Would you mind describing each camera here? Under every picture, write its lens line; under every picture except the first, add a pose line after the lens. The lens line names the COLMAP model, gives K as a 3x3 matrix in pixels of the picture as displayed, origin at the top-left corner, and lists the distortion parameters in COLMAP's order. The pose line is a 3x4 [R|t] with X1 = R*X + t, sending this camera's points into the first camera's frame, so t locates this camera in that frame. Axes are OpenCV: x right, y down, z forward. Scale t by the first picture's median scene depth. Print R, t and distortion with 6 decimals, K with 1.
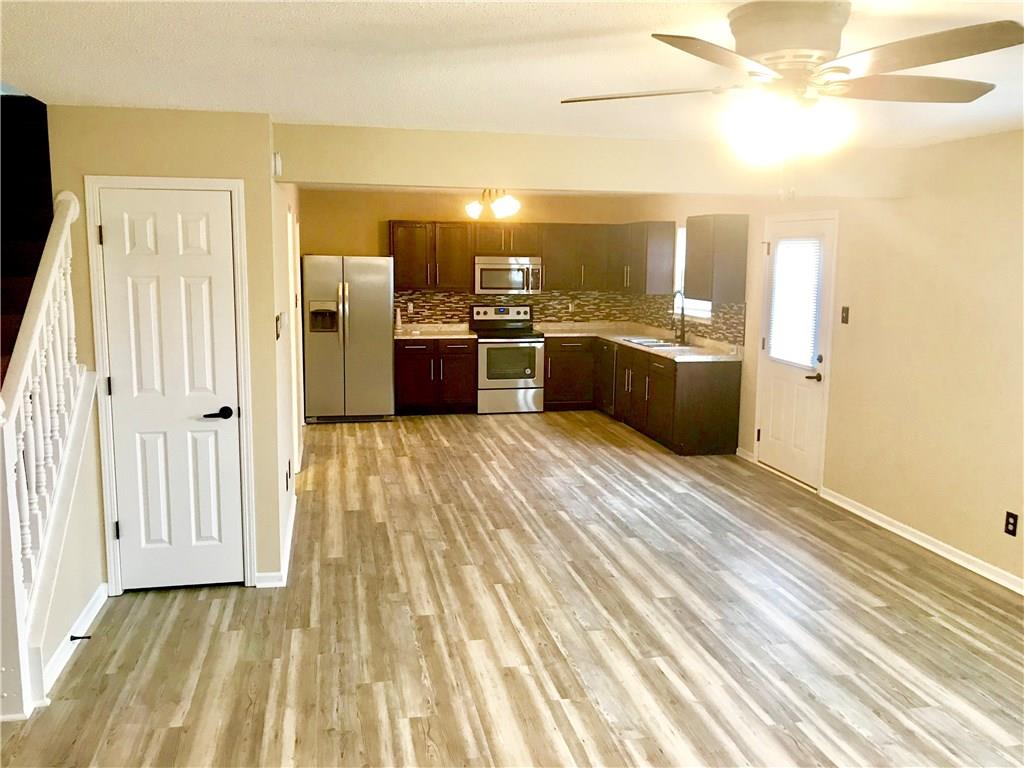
lens RADIAL K [[844.1, 0, 509.2], [0, 844.1, 370.6], [0, 0, 1]] dist [0.123872, -0.339710]
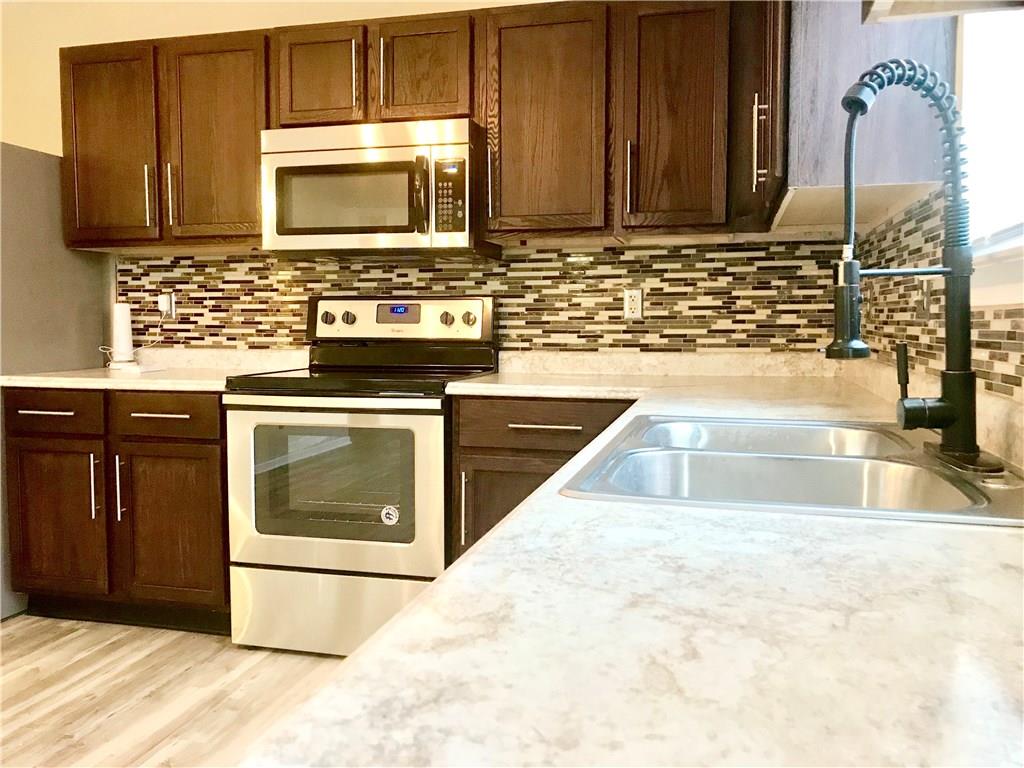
lens RADIAL K [[844.1, 0, 509.2], [0, 844.1, 370.6], [0, 0, 1]] dist [0.123872, -0.339710]
pose [[0.893459, 0.018733, -0.448754, 0.183285], [-0.052905, 0.996564, -0.063730, -0.031500], [0.446018, 0.080682, 0.891380, 0.766147]]
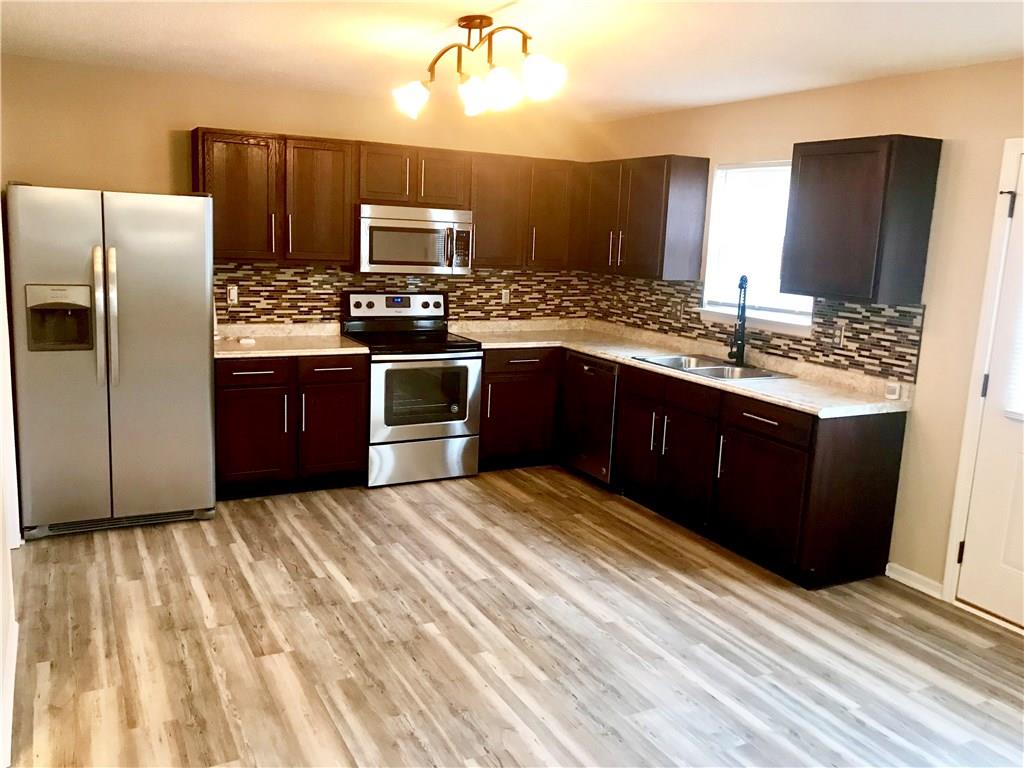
lens RADIAL K [[844.1, 0, 509.2], [0, 844.1, 370.6], [0, 0, 1]] dist [0.123872, -0.339710]
pose [[0.960939, -0.013697, 0.276421, -0.101405], [0.002907, 0.999219, 0.039409, -0.048017], [-0.276745, -0.037066, 0.960228, 0.436457]]
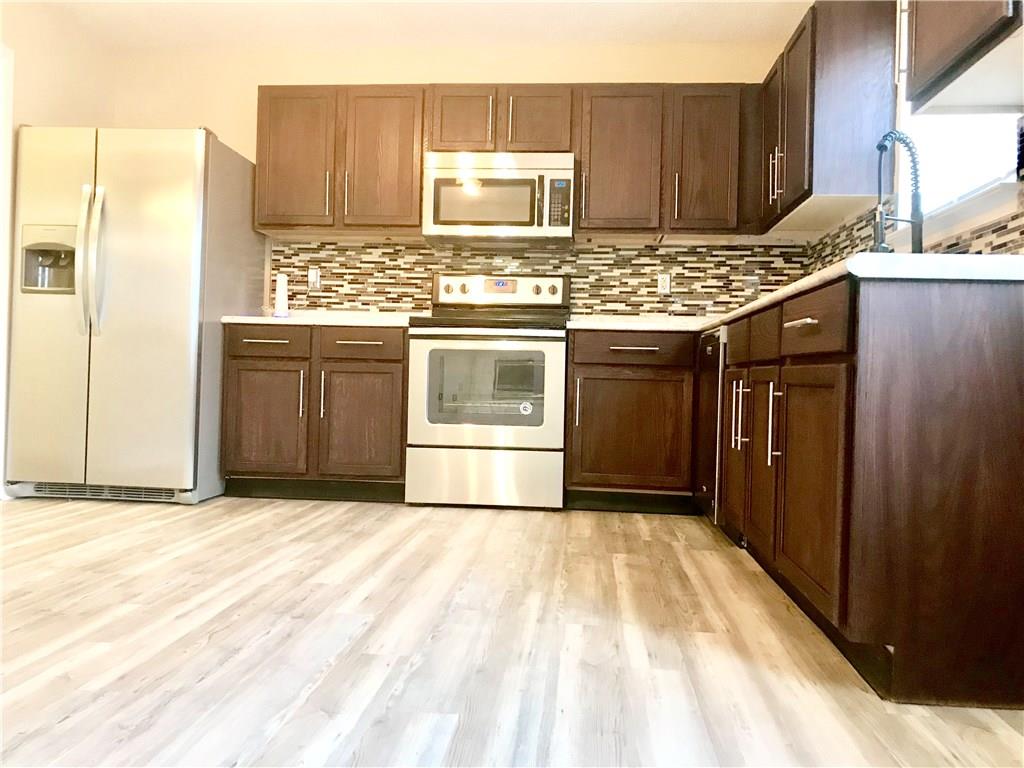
lens RADIAL K [[844.1, 0, 509.2], [0, 844.1, 370.6], [0, 0, 1]] dist [0.123872, -0.339710]
pose [[0.955243, 0.012915, -0.295539, 0.138939], [-0.056159, 0.988796, -0.138307, 0.040885], [0.290442, 0.148714, 0.945266, 0.598554]]
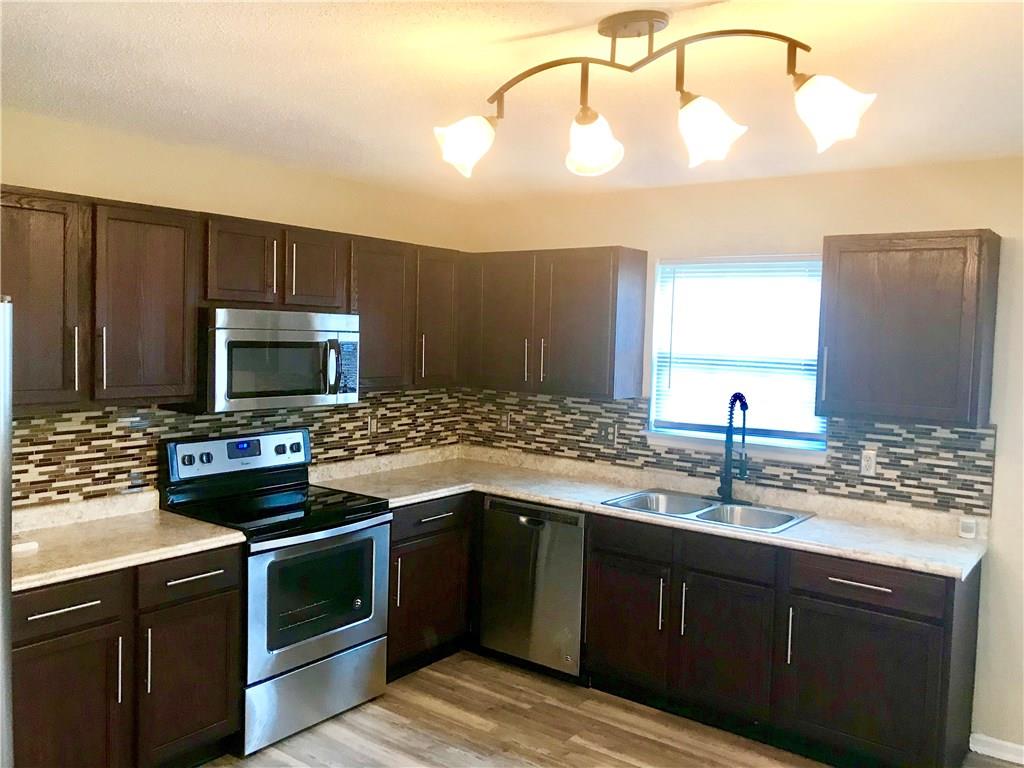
lens RADIAL K [[843.5, 0, 506.6], [0, 843.5, 374.1], [0, 0, 1]] dist [0.052192, -0.081002]
pose [[0.756309, -0.023229, 0.653802, -0.180289], [0.066284, 0.996948, -0.041255, -0.084328], [-0.650848, 0.074538, 0.755540, 0.652499]]
